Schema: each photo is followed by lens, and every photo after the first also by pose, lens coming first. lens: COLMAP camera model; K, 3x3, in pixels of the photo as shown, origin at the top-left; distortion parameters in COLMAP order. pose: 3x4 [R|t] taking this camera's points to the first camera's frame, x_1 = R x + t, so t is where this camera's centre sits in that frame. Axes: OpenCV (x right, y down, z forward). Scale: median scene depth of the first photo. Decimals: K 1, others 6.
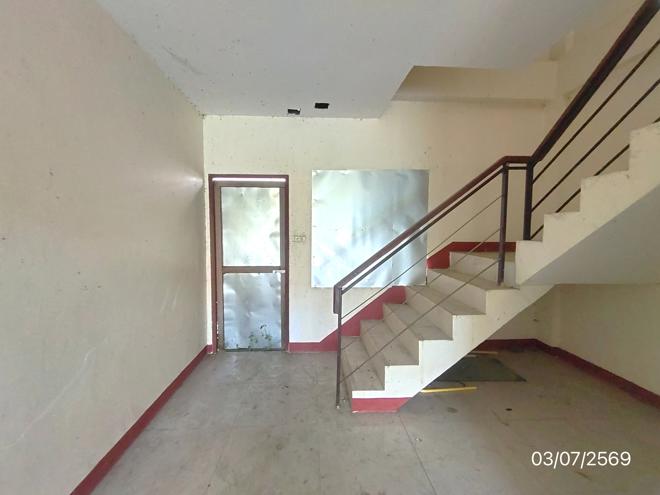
lens RADIAL K [[292.5, 0, 327.0], [0, 292.5, 246.7], [0, 0, 1]] dist [0.000913, 0.000072]
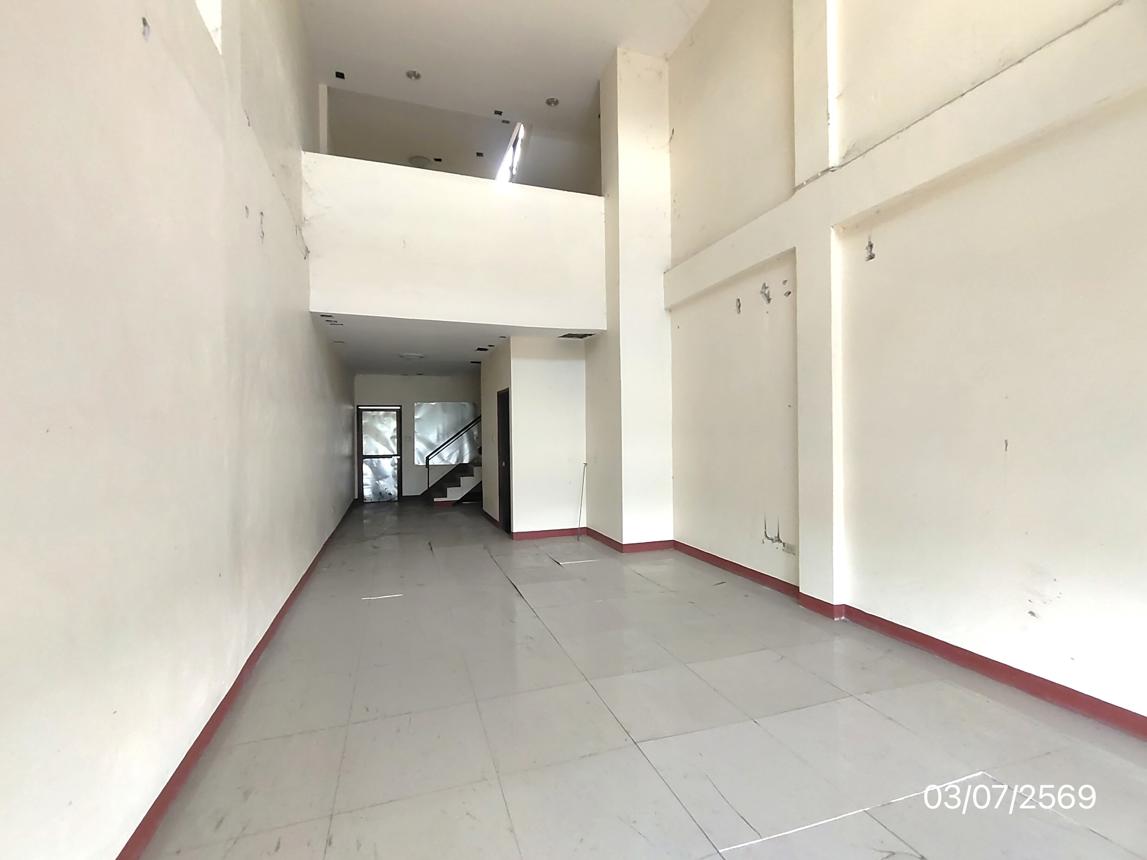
lens RADIAL K [[508.3, 0, 572.9], [0, 508.3, 433.4], [0, 0, 1]] dist [0.000913, 0.000072]
pose [[0.967455, -0.012873, 0.252715, 0.102464], [0.030962, 0.997223, -0.067732, 0.186542], [-0.251142, 0.073352, 0.965167, -2.352489]]
